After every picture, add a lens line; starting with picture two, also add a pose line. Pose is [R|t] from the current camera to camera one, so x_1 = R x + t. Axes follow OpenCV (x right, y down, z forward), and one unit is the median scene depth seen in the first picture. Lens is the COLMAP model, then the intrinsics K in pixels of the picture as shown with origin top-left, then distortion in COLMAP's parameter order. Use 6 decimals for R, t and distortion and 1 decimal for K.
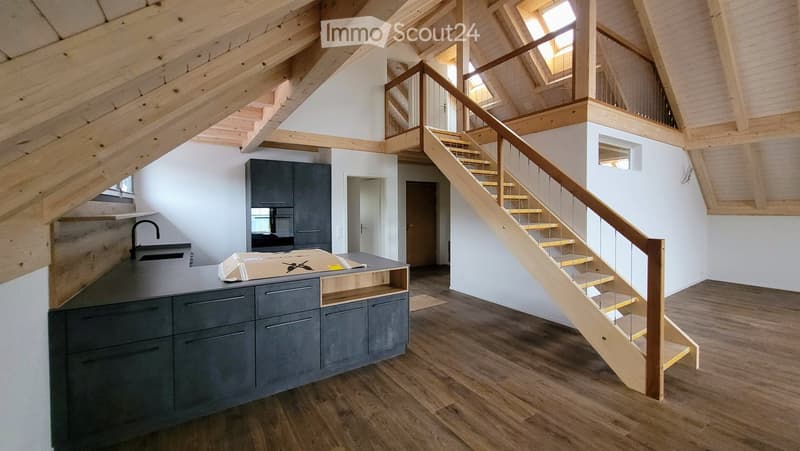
lens RADIAL K [[315.1, 0, 399.5], [0, 315.1, 213.5], [0, 0, 1]] dist [0.001923, 0.000944]
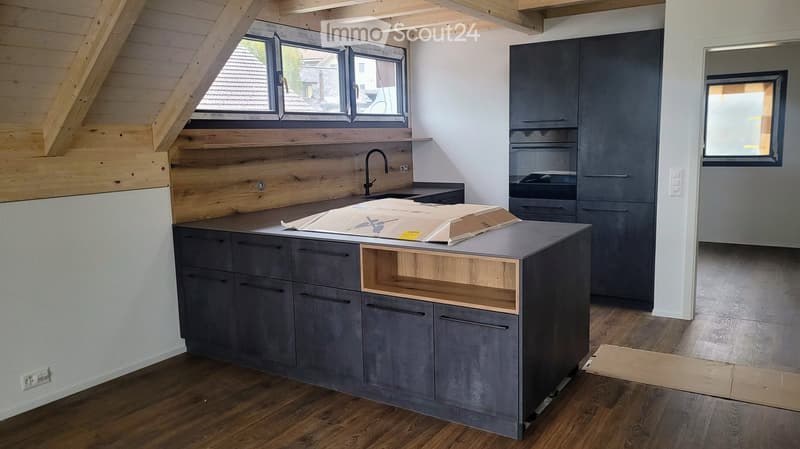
lens RADIAL K [[595.7, 0, 401.9], [0, 595.7, 224.5], [0, 0, 1]] dist [0.011182, 0.000433]
pose [[0.413215, 0.129947, -0.901314, 0.884154], [0.003172, 0.989555, 0.144123, -0.009416], [0.910628, -0.062412, 0.408486, 0.610764]]
